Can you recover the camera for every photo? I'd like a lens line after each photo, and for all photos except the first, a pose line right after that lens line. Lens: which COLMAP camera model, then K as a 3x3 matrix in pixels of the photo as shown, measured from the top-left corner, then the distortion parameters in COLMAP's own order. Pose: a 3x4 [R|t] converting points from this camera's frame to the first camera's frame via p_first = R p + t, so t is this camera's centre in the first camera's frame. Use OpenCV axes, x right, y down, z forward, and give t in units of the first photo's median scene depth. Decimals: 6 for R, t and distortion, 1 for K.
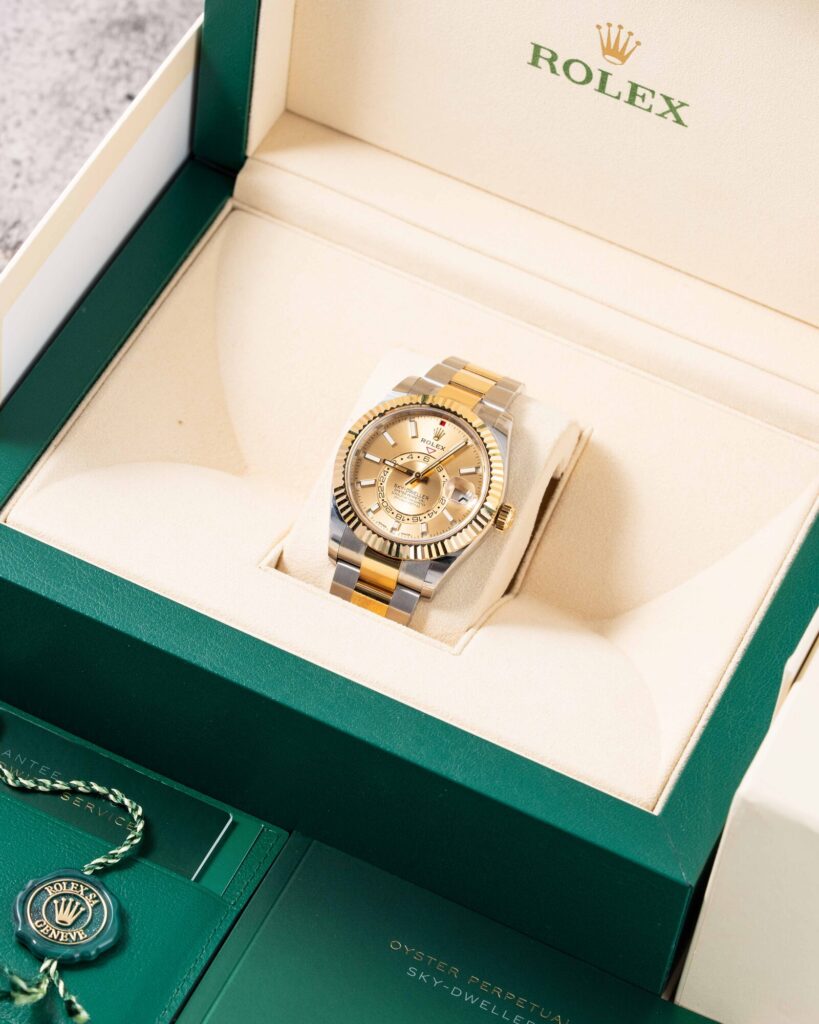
lens RADIAL K [[4036.2, 0, 408.7], [0, 4036.2, 511.3], [0, 0, 1]] dist [-0.083938, 0.000000]
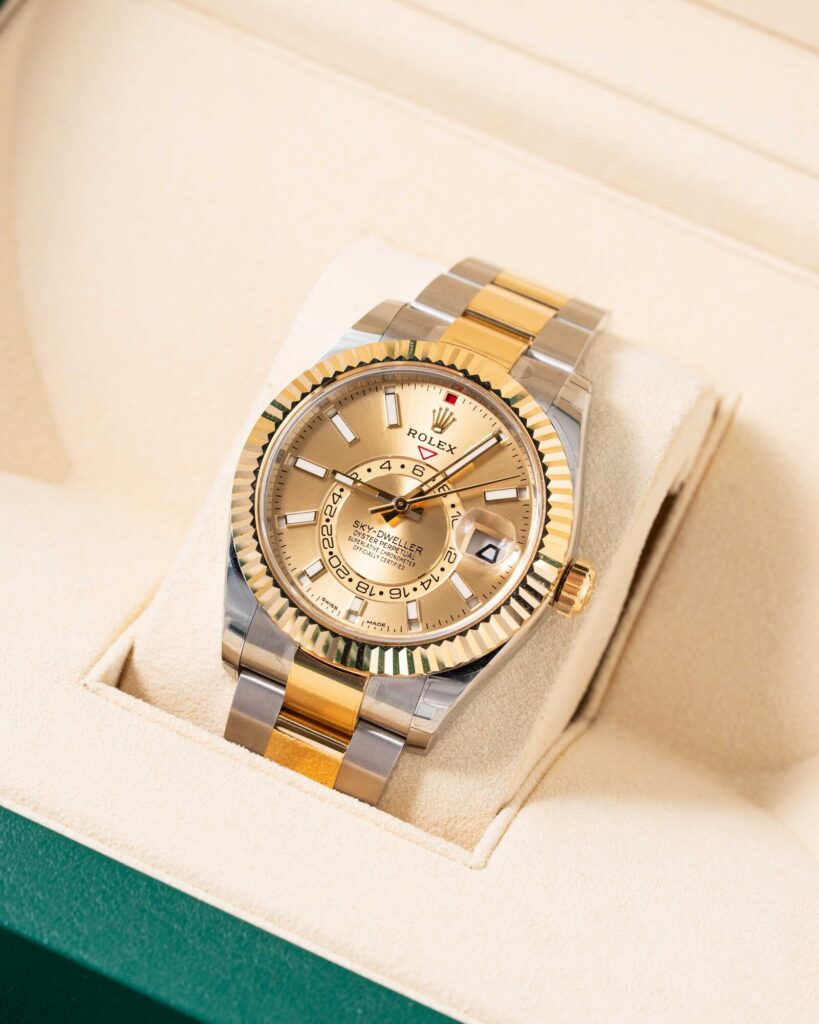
lens RADIAL K [[4036.2, 0, 411.2], [0, 4036.2, 512.7], [0, 0, 1]] dist [-0.083938, 0.000000]
pose [[0.999988, 0.003017, 0.003739, 0.001659], [-0.003233, 0.998253, 0.058995, -0.037042], [-0.003554, -0.059007, 0.998251, 0.499507]]
